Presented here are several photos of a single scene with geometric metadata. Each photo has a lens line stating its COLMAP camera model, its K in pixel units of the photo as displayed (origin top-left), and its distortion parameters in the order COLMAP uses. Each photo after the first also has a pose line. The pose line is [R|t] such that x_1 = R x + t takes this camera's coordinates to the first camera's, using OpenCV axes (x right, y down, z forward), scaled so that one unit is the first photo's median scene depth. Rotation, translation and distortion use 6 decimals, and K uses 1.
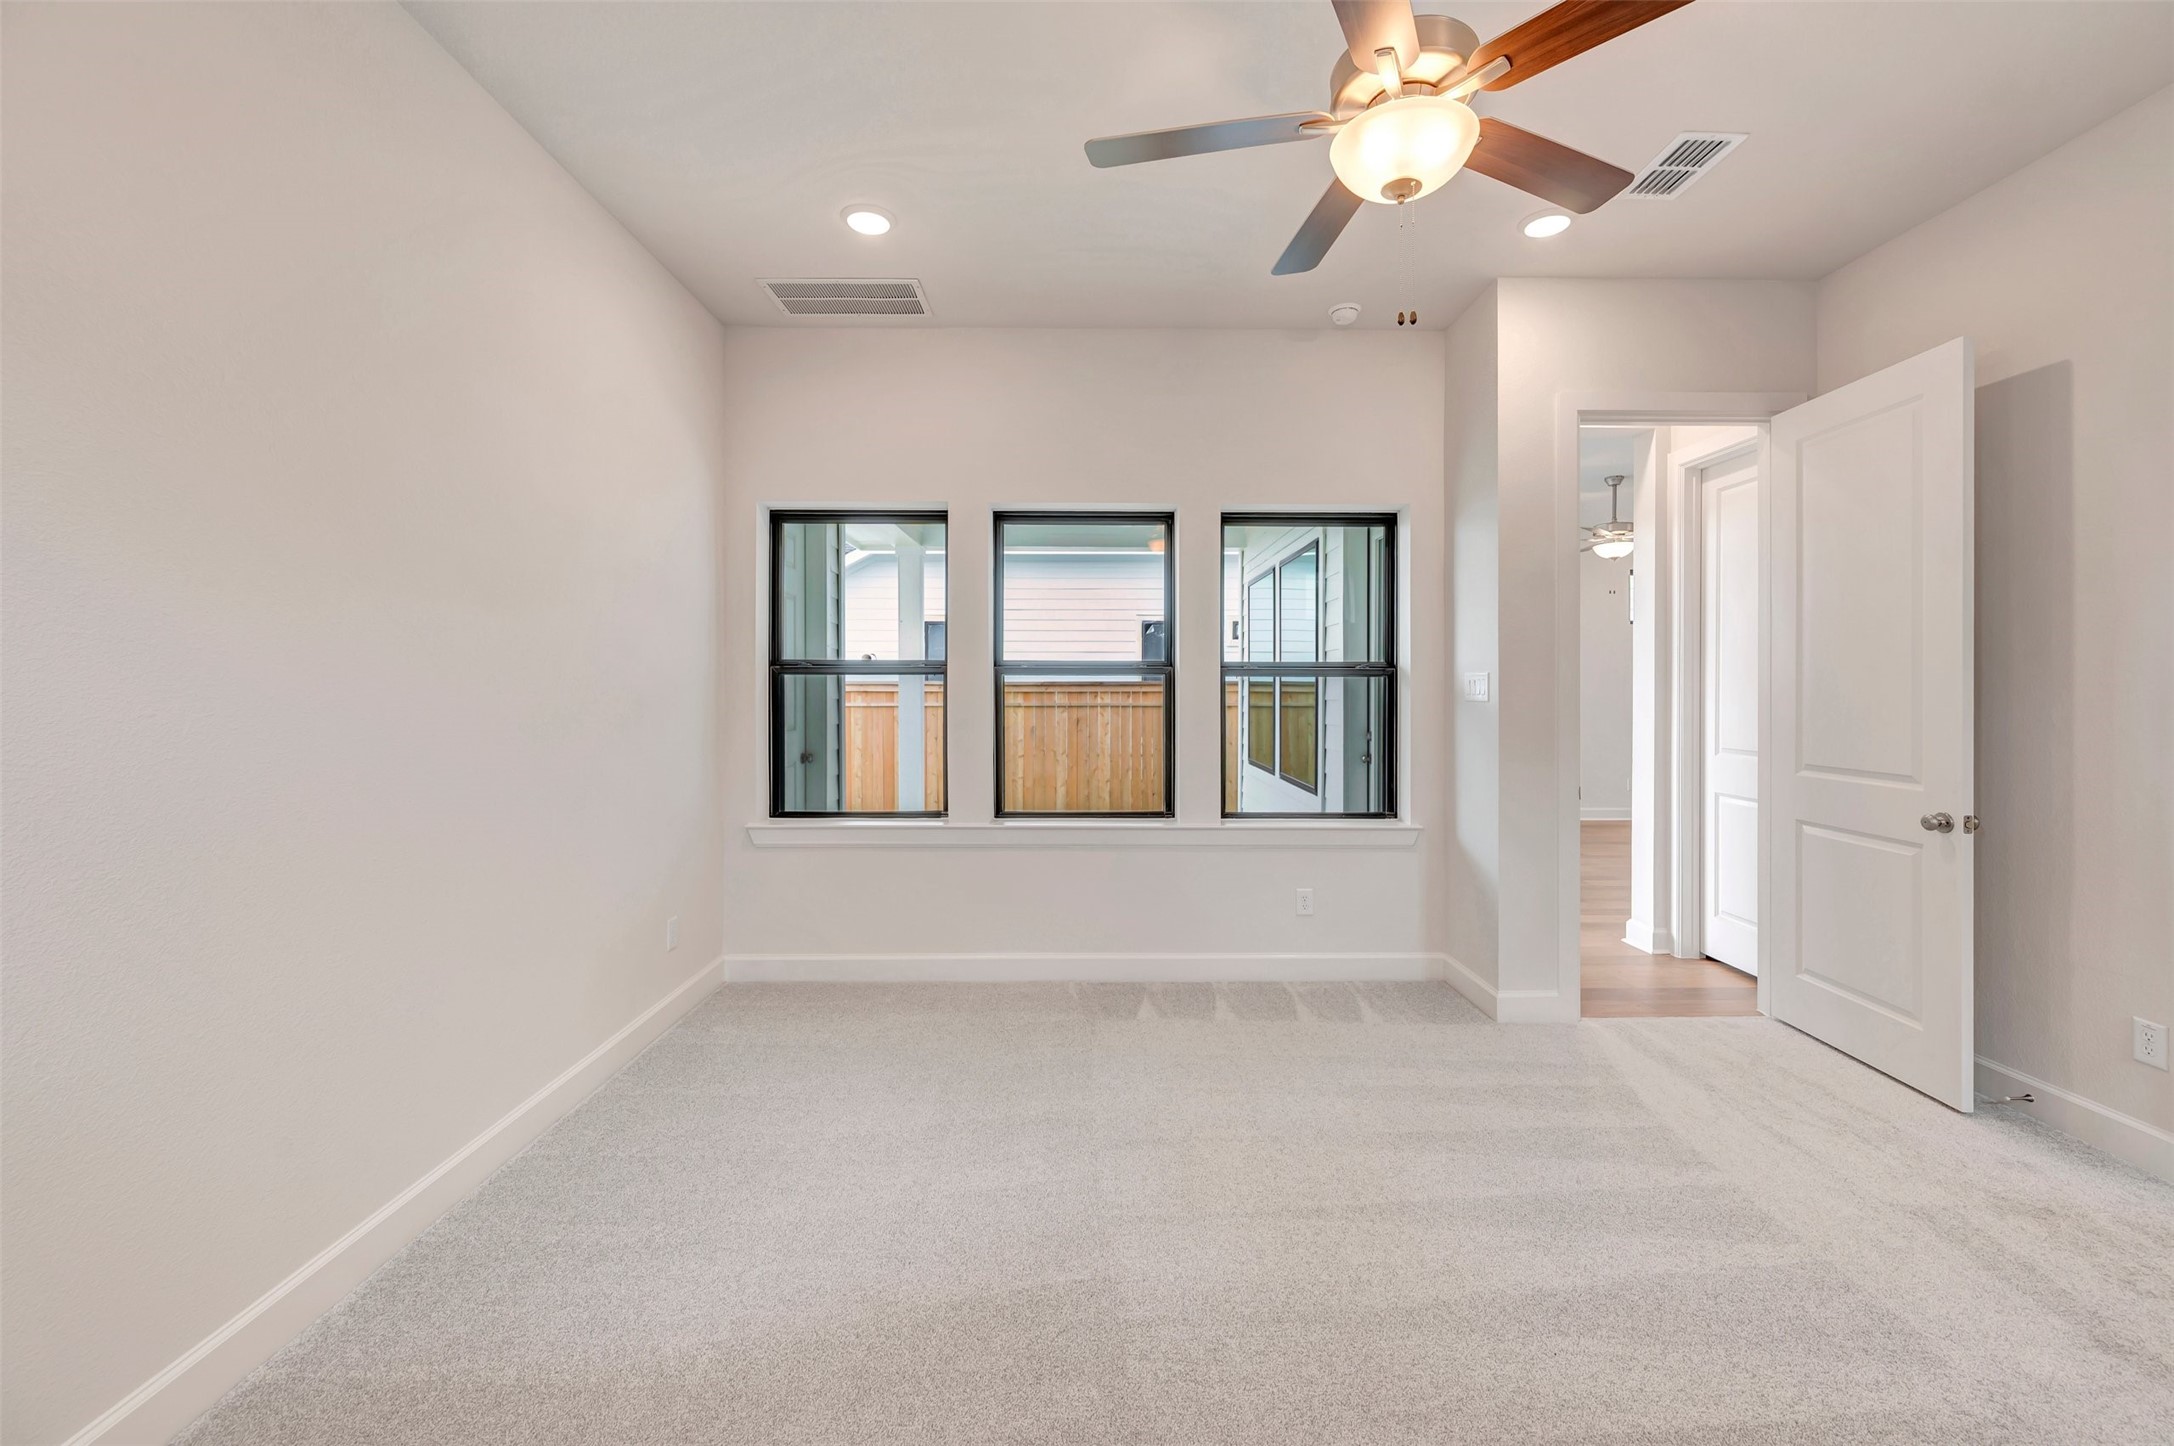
lens RADIAL K [[867.9, 0, 1092.7], [0, 867.9, 691.9], [0, 0, 1]] dist [-0.000747, -0.000158]
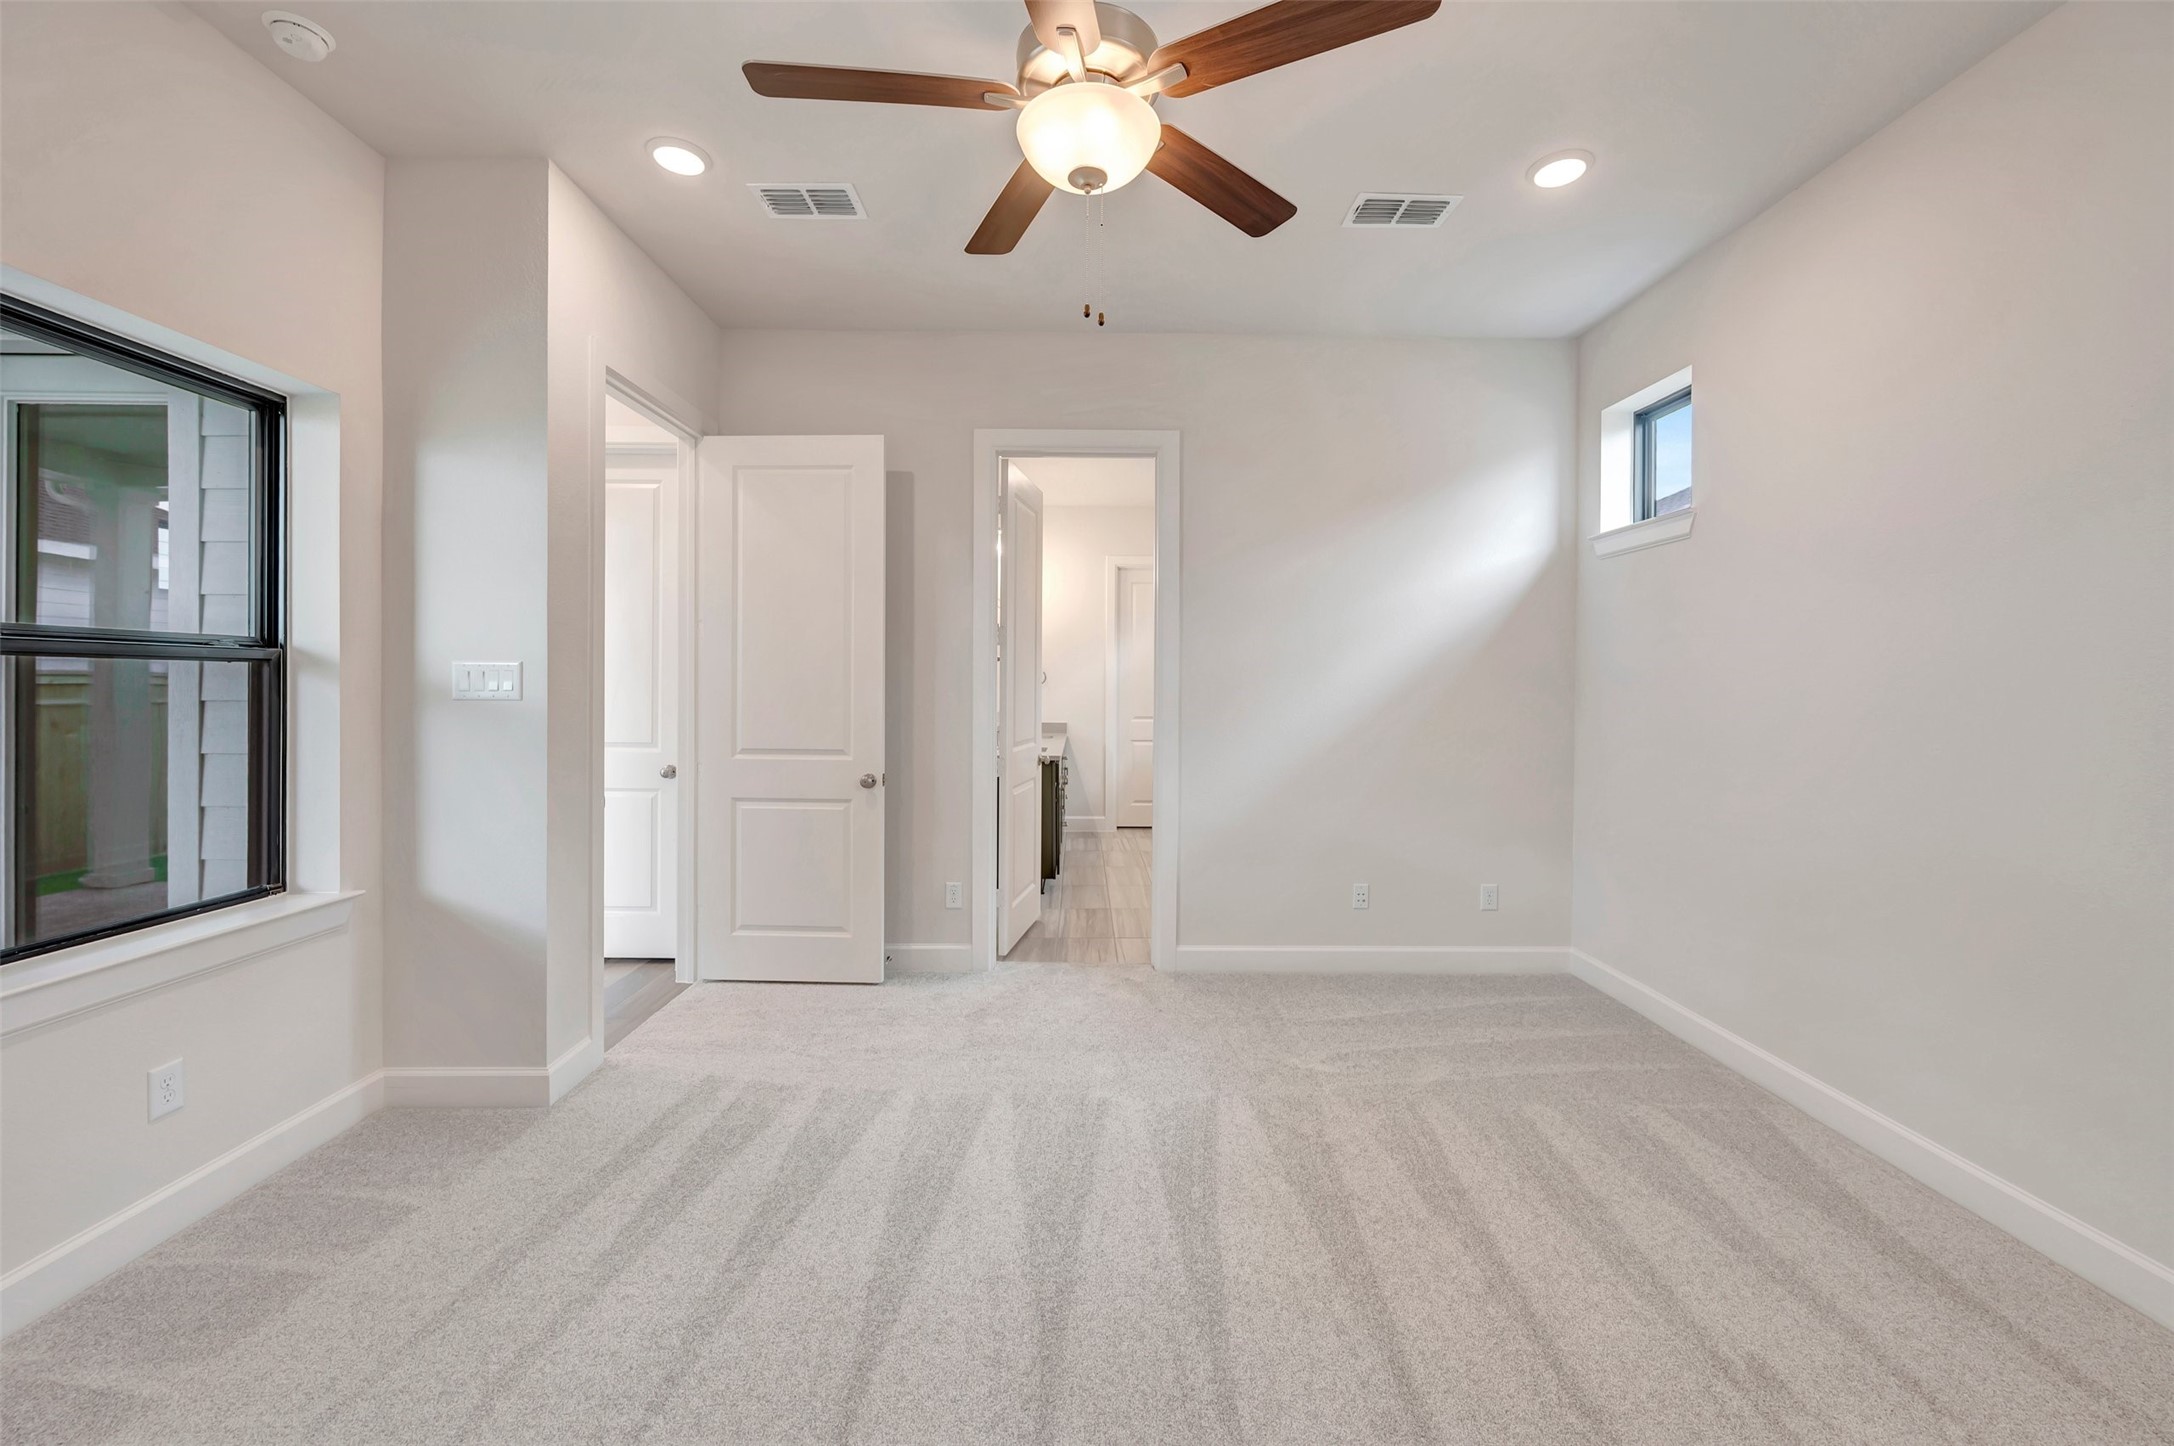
lens RADIAL K [[870.1, 0, 1092.6], [0, 870.1, 687.9], [0, 0, 1]] dist [0.000527, -0.000037]
pose [[0.000267, -0.005368, 0.999986, -0.272985], [-0.000225, 0.999986, 0.005368, -0.003486], [-1.000000, -0.000226, 0.000266, 0.428749]]
